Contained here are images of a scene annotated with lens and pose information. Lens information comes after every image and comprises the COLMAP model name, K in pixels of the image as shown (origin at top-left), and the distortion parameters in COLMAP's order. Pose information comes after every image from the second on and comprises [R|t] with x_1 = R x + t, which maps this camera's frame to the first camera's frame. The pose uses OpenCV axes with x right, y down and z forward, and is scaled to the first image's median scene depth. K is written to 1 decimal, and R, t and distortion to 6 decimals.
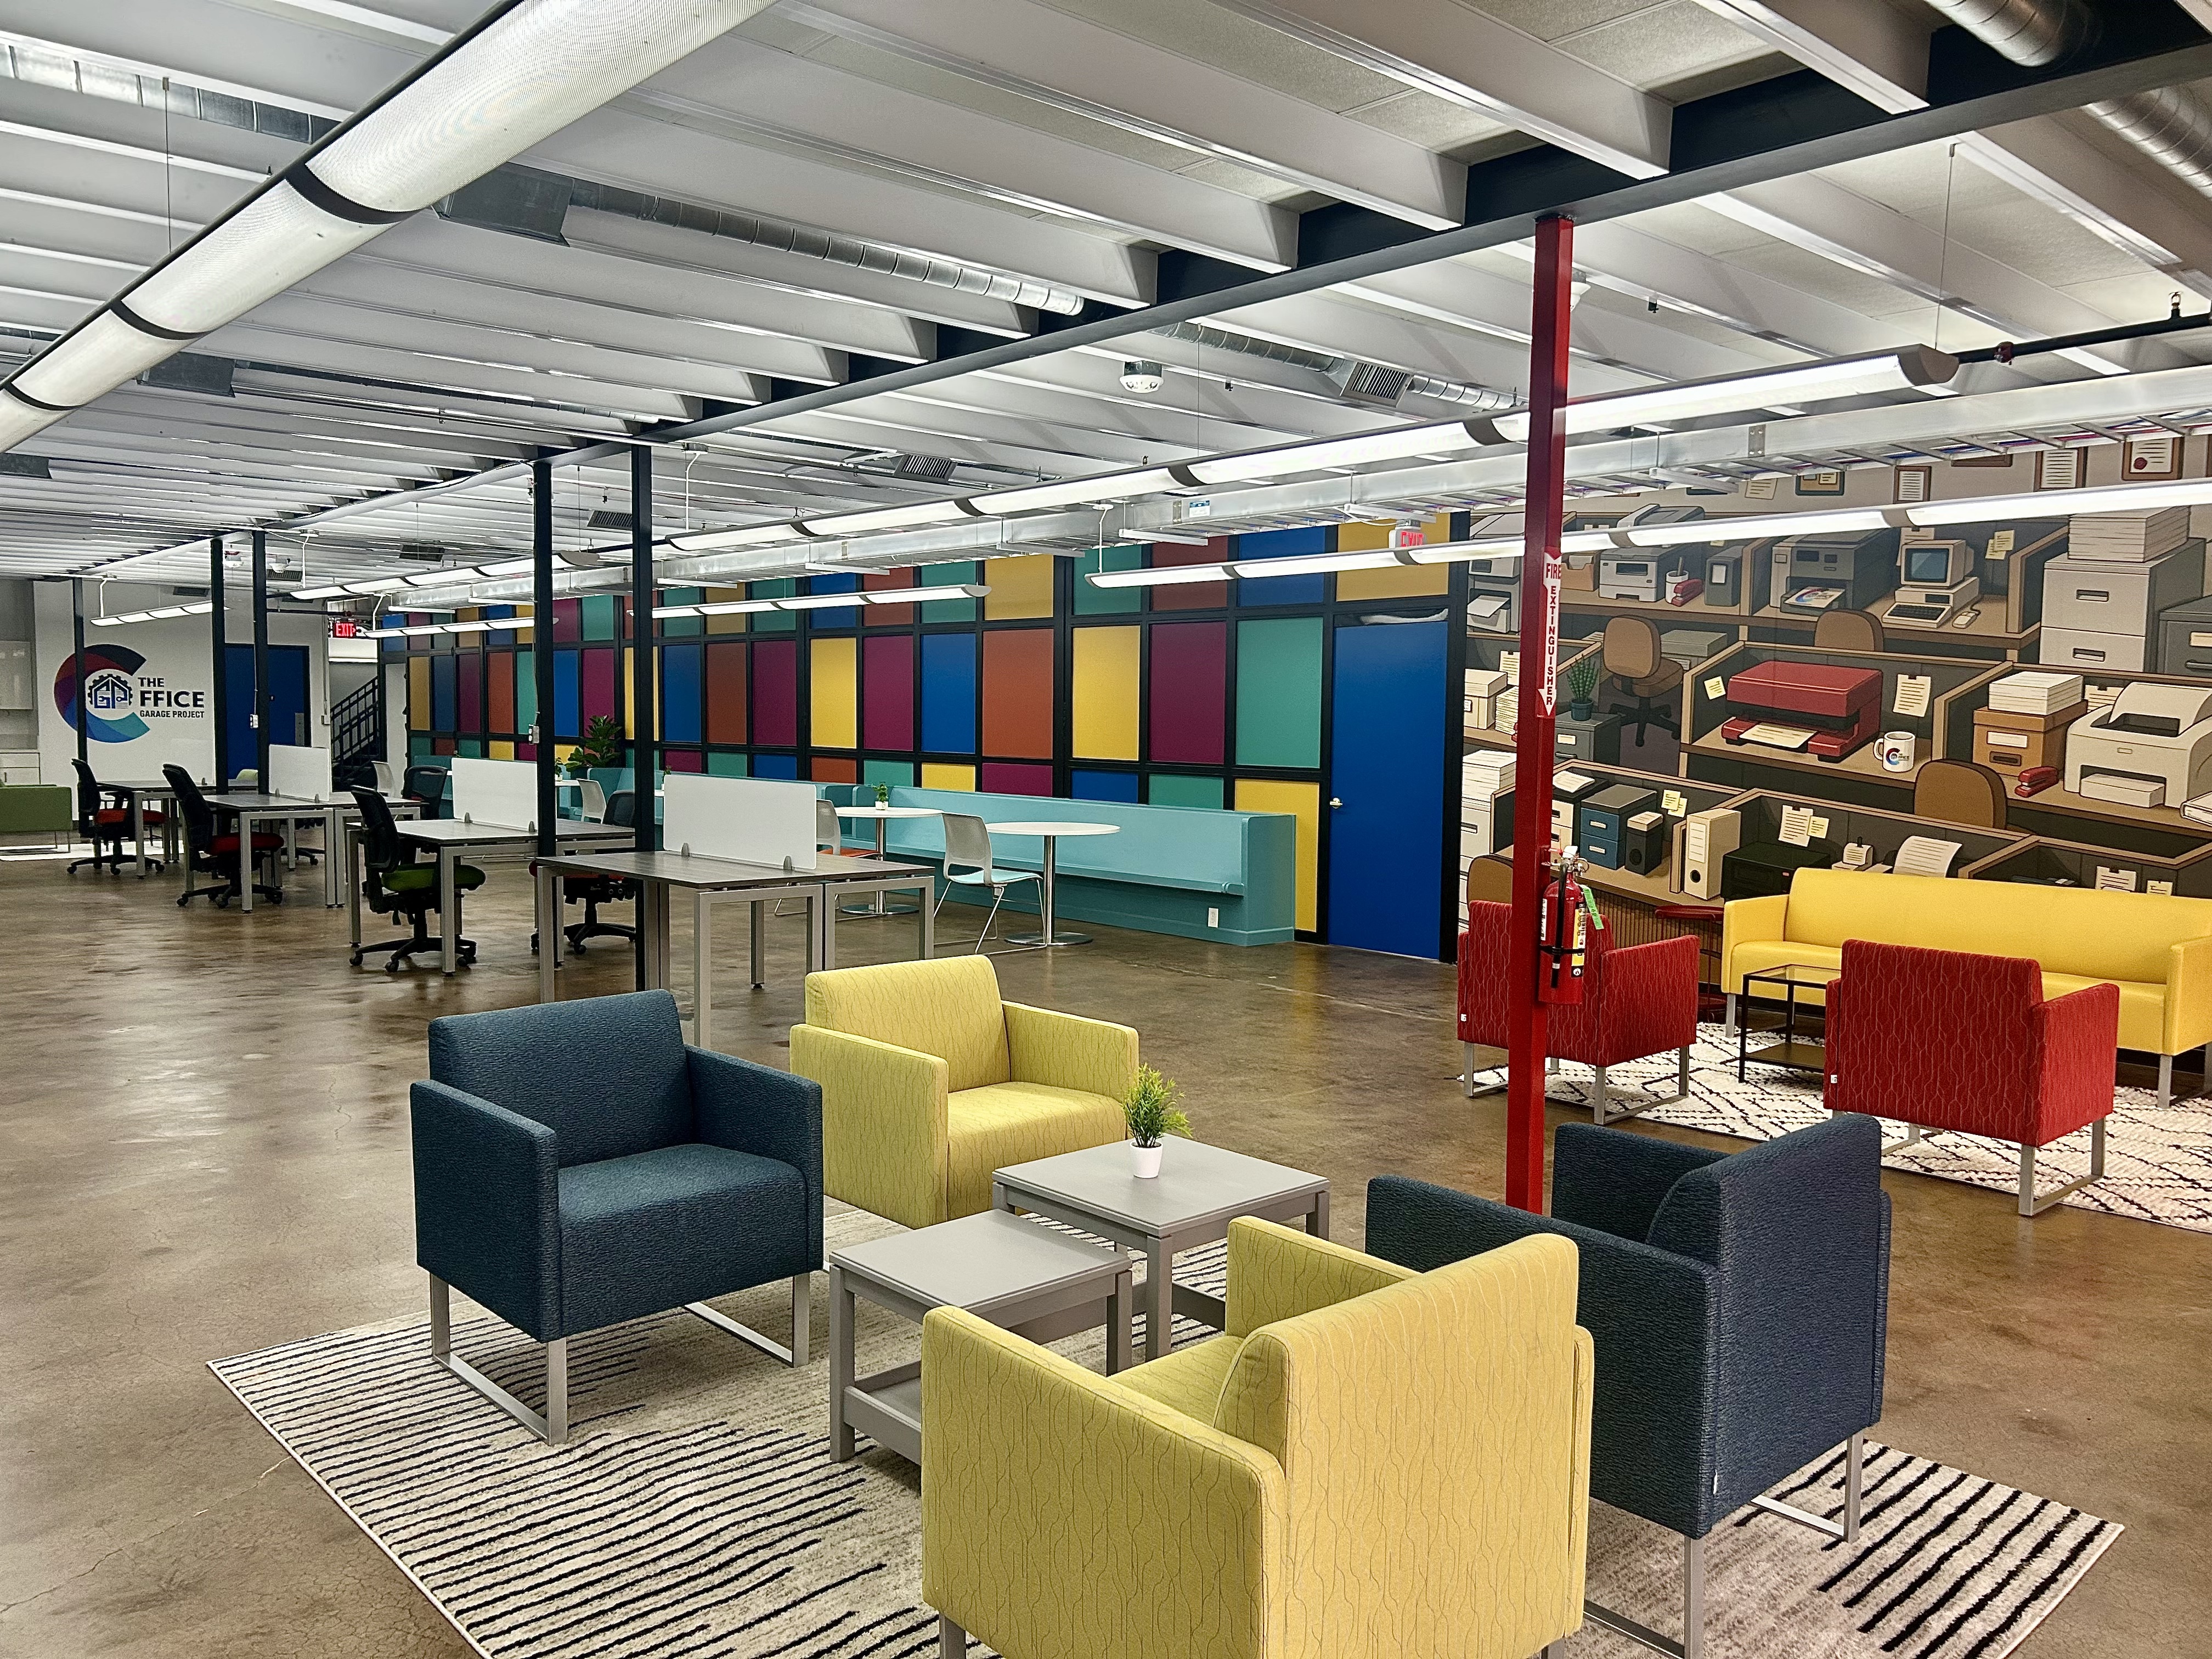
lens RADIAL K [[1631.6, 0, 1106.0], [0, 1631.6, 829.5], [0, 0, 1]] dist [-0.006524, 0.001944]
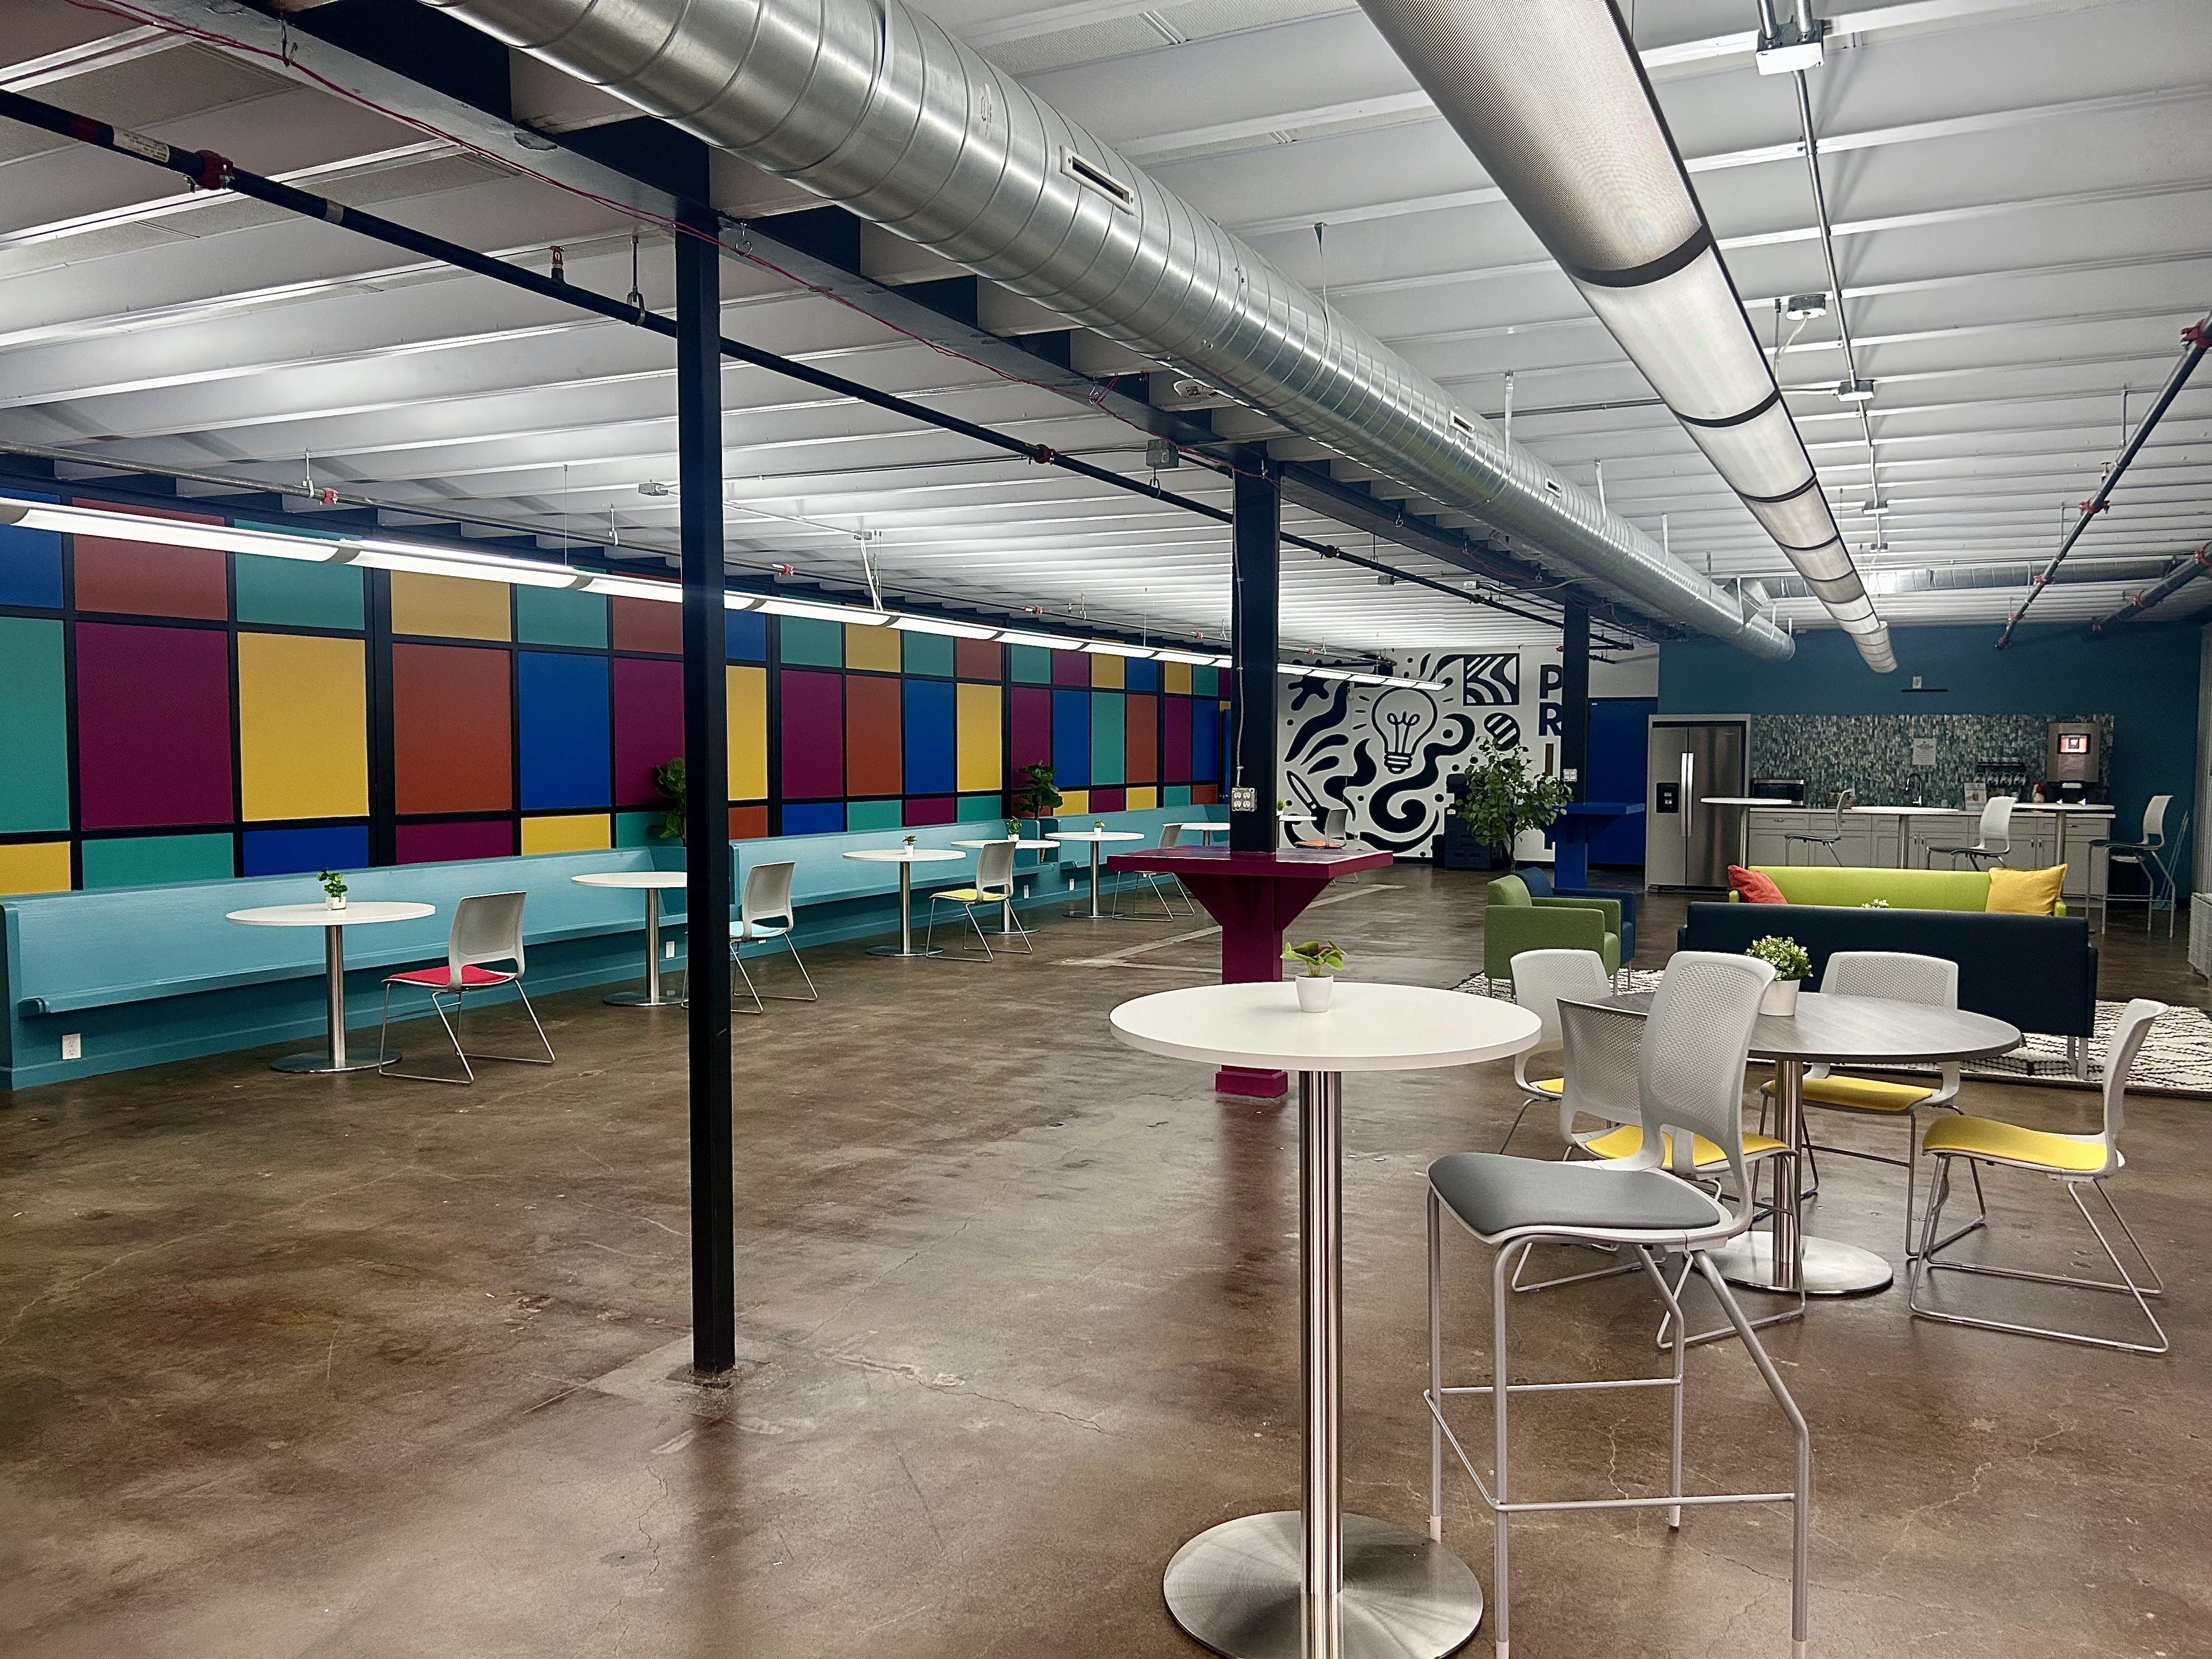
lens RADIAL K [[1631.6, 0, 1106.0], [0, 1631.6, 829.5], [0, 0, 1]] dist [-0.006524, 0.001944]
pose [[-0.348791, -0.056252, 0.935511, -1.142314], [0.068831, 0.993964, 0.085430, -0.102957], [-0.934670, 0.094189, -0.342813, 1.246924]]
